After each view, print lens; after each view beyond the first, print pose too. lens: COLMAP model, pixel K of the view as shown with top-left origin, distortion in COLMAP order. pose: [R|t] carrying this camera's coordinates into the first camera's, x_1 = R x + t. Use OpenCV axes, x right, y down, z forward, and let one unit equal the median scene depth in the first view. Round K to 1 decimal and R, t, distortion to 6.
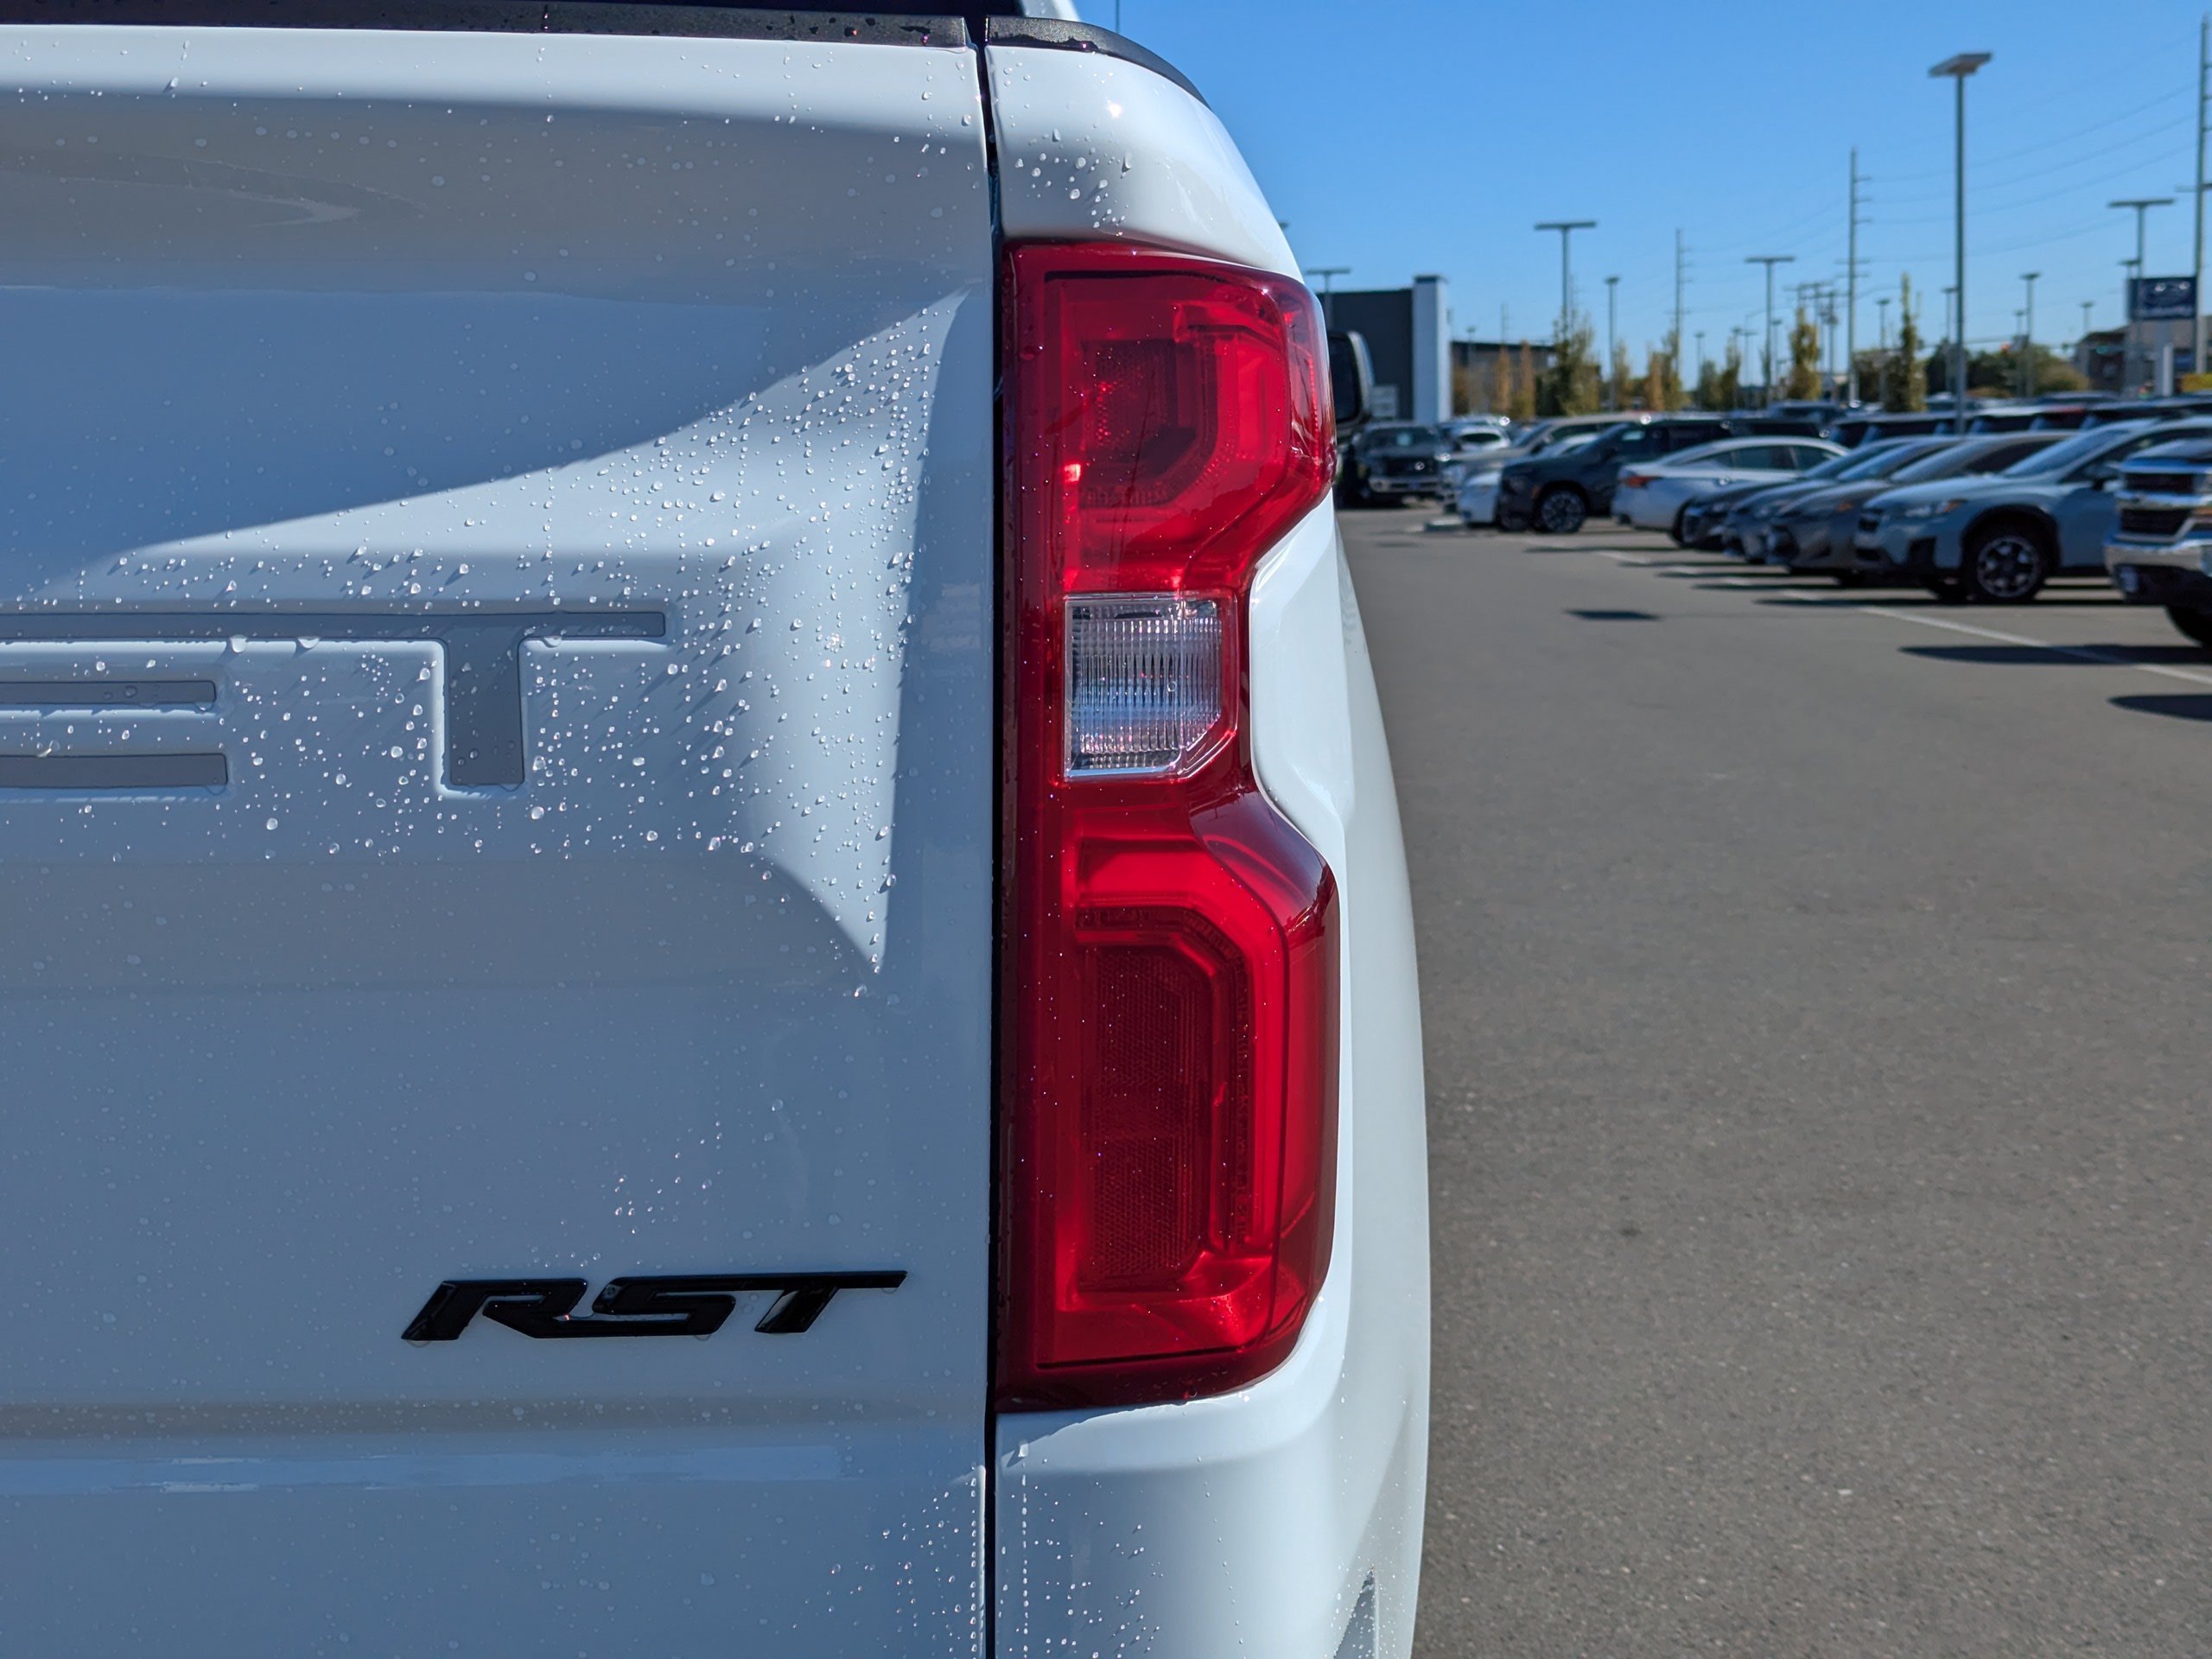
lens RADIAL K [[3119.6, 0, 1056.7], [0, 3119.6, 751.5], [0, 0, 1]] dist [0.038975, -0.017625]
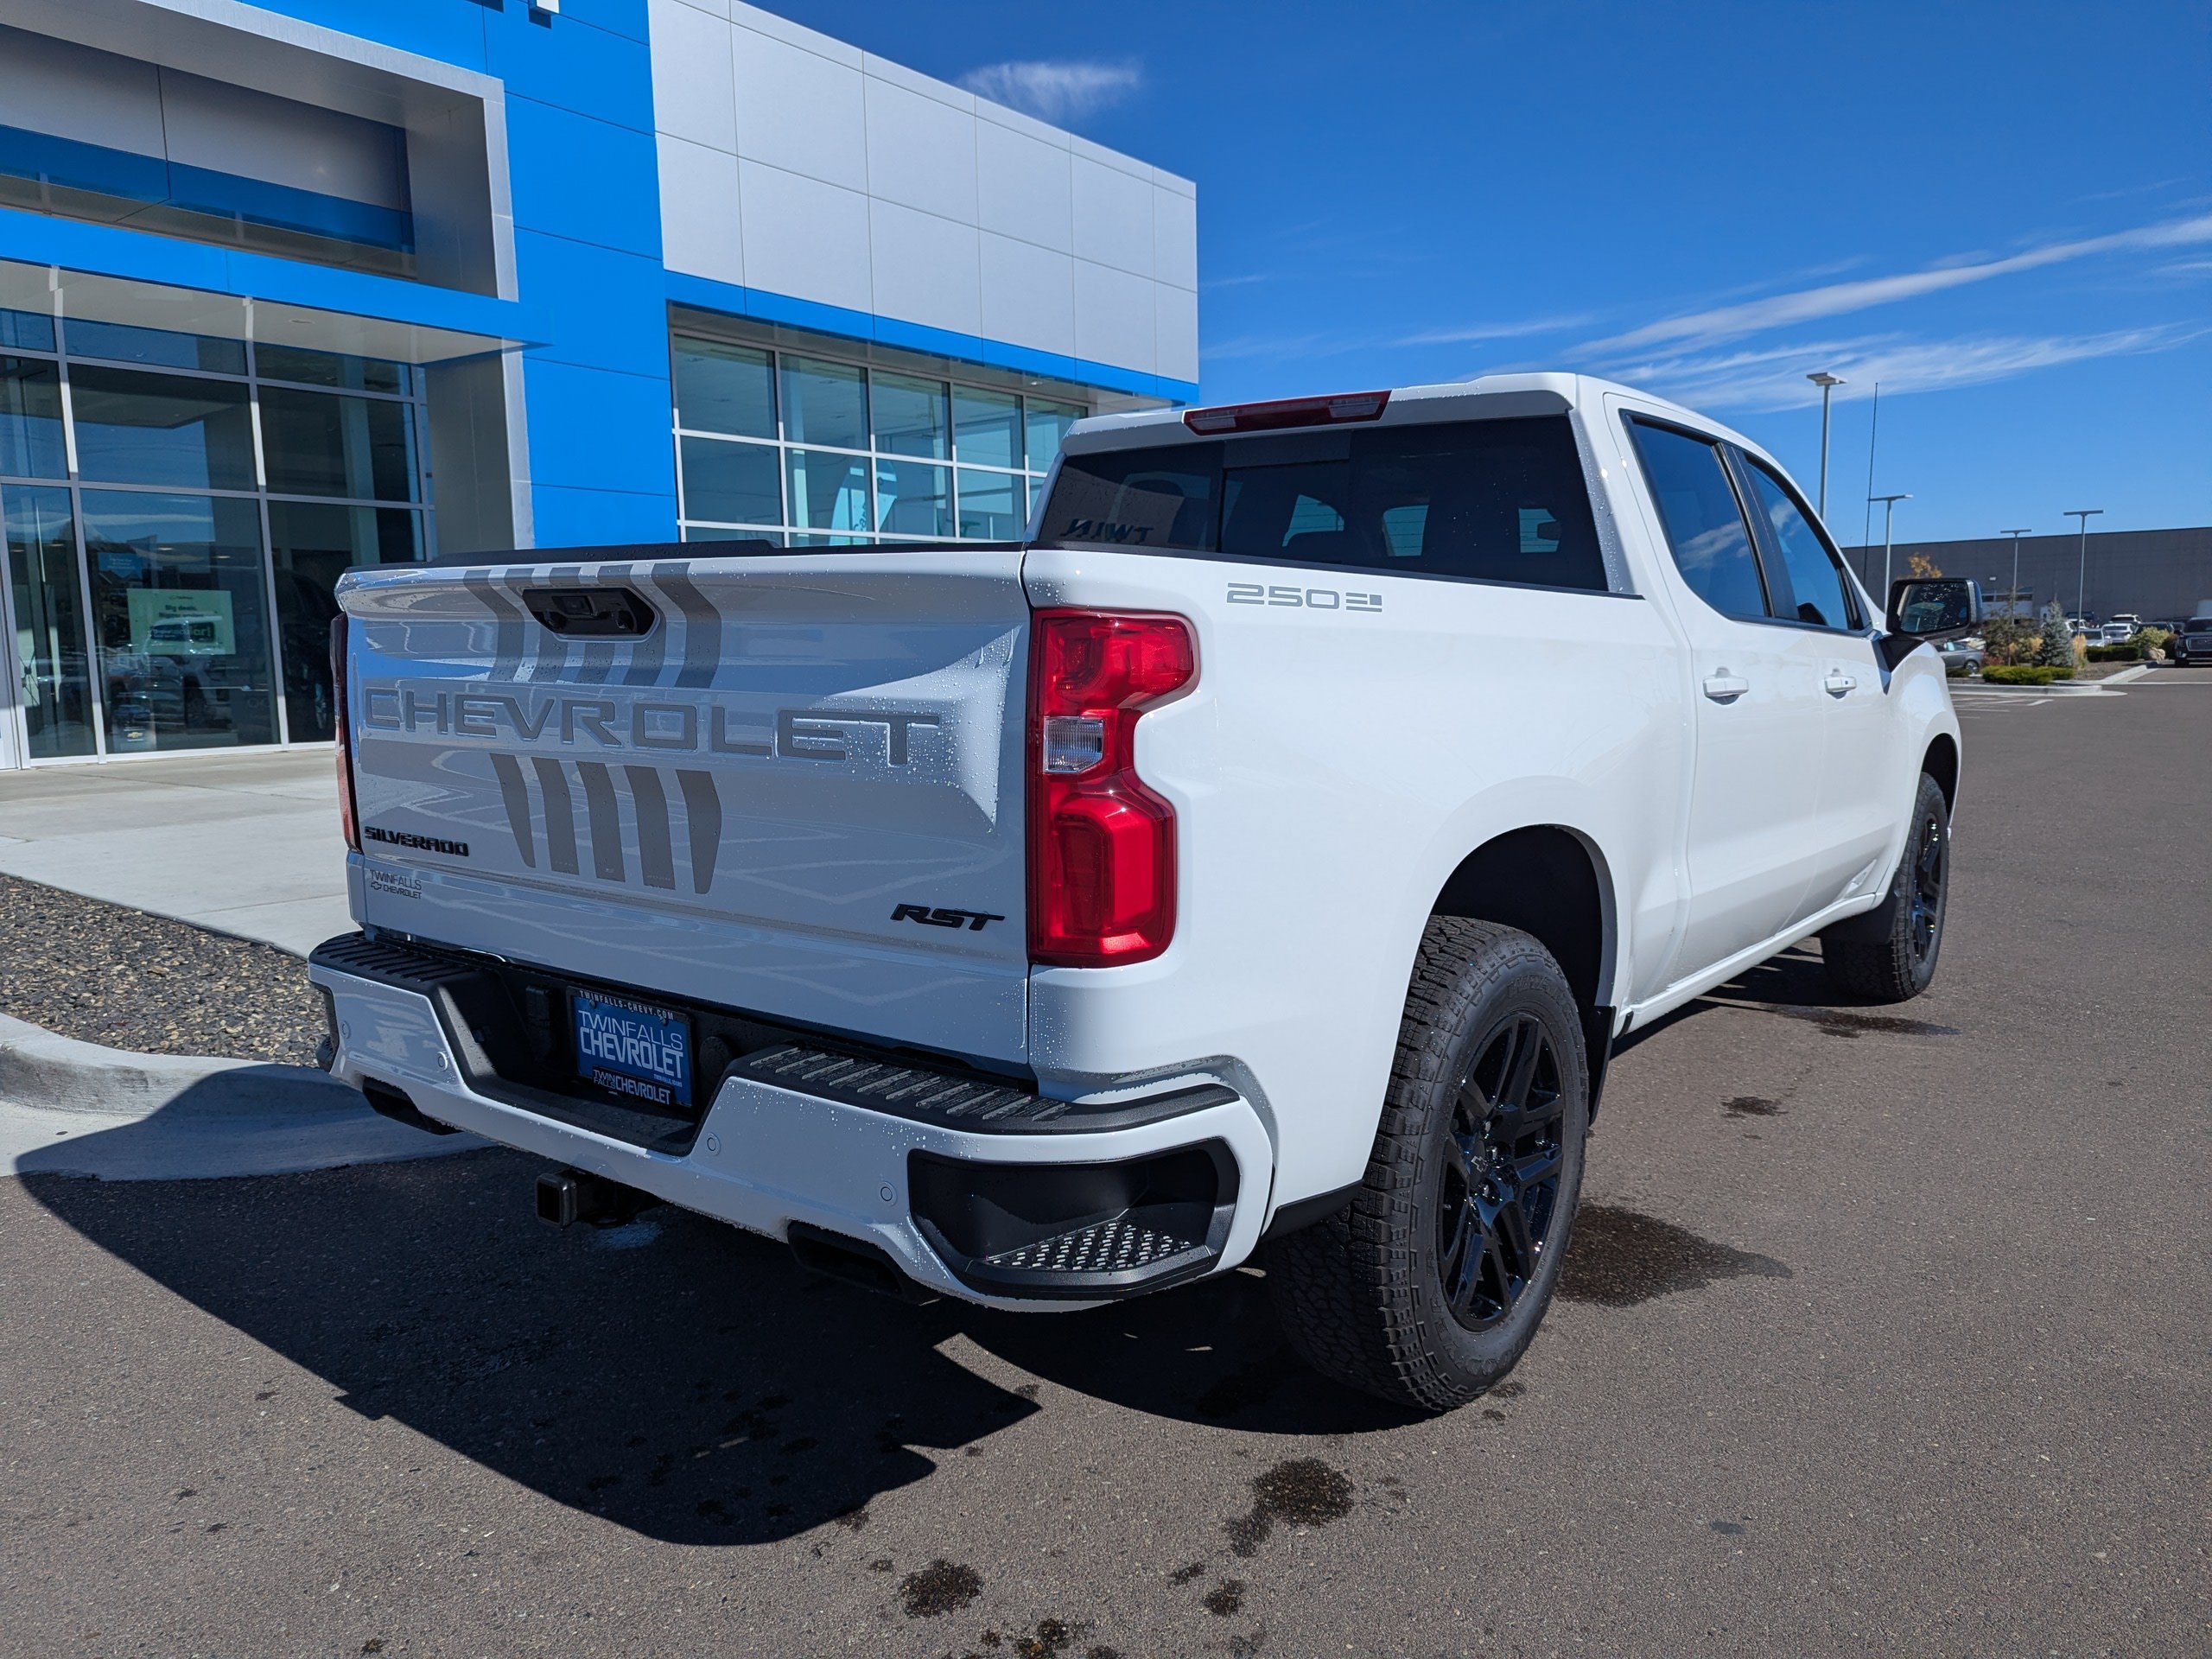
lens RADIAL K [[1553.6, 0, 1112.2], [0, 1553.6, 836.6], [0, 0, 1]] dist [0.063128, -0.060727]
pose [[0.812248, 0.080831, -0.577685, 1.016729], [-0.059287, 0.996664, 0.056096, -0.019848], [0.580292, -0.011314, 0.814330, -0.296472]]
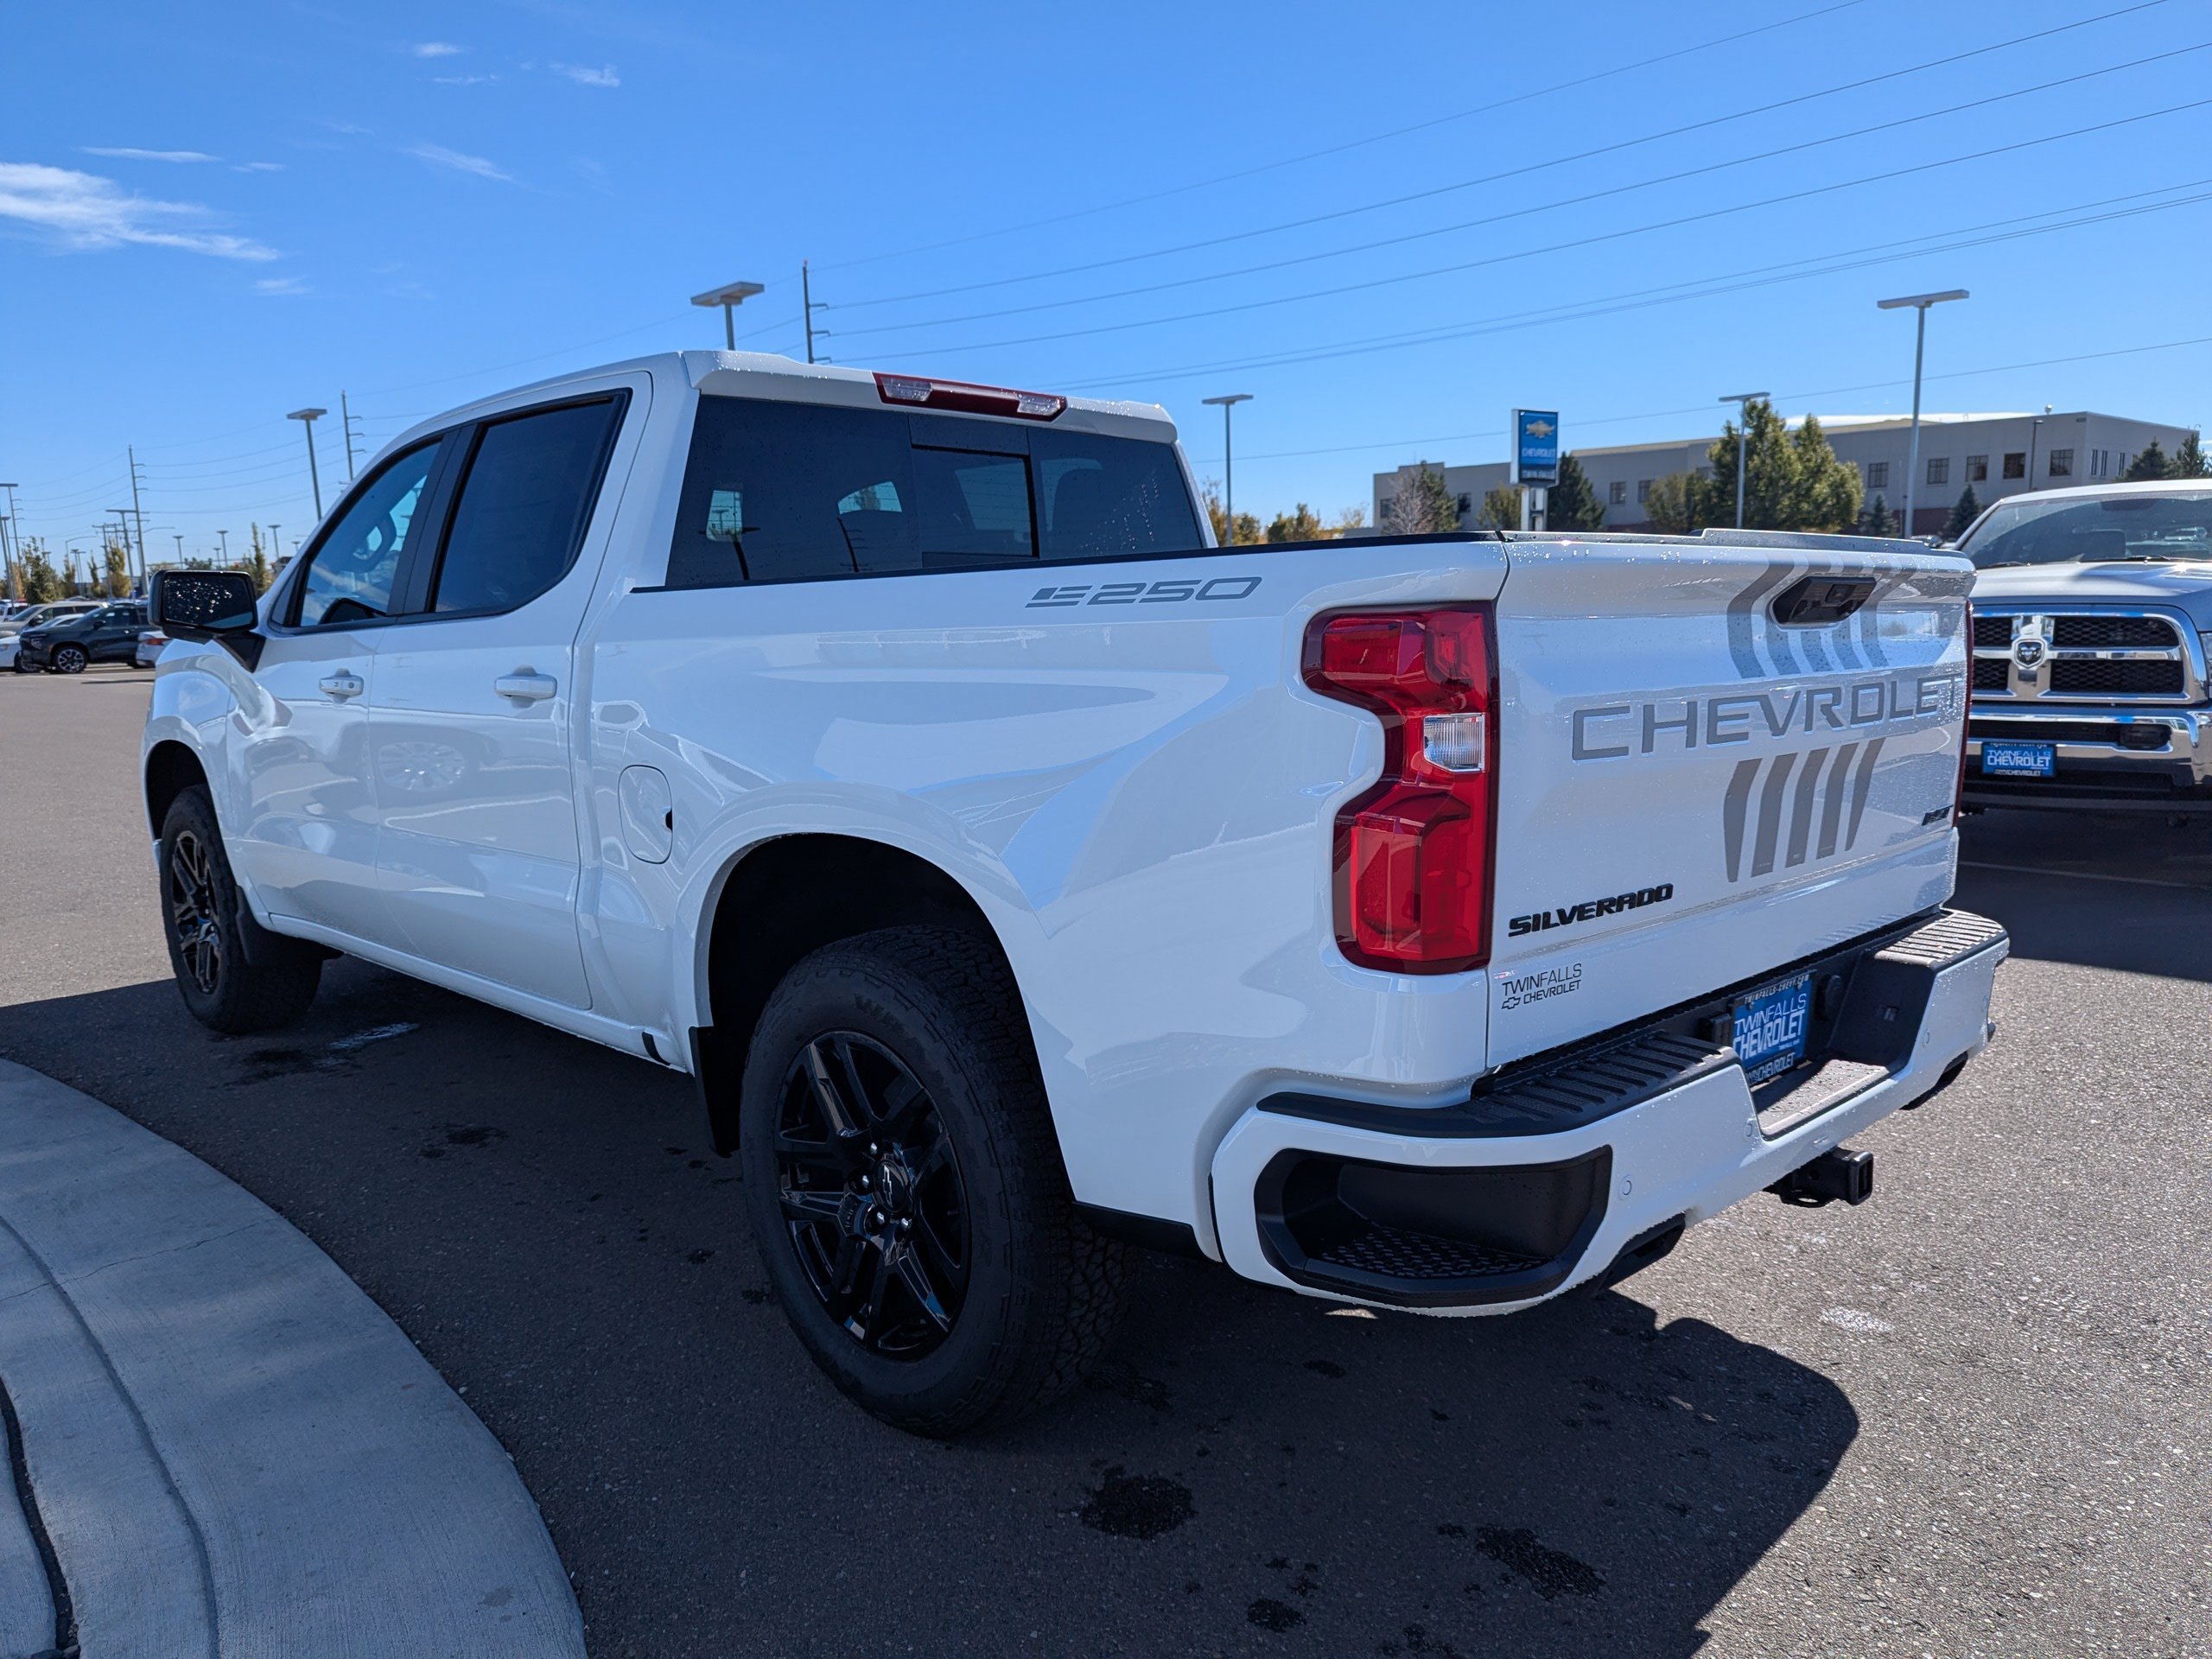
lens RADIAL K [[1553.6, 0, 1112.2], [0, 1553.6, 836.6], [0, 0, 1]] dist [0.063128, -0.060727]
pose [[0.699151, -0.104150, 0.707347, -2.829806], [0.075132, 0.994558, 0.072177, -0.065677], [-0.711015, 0.002682, 0.703172, 0.175448]]
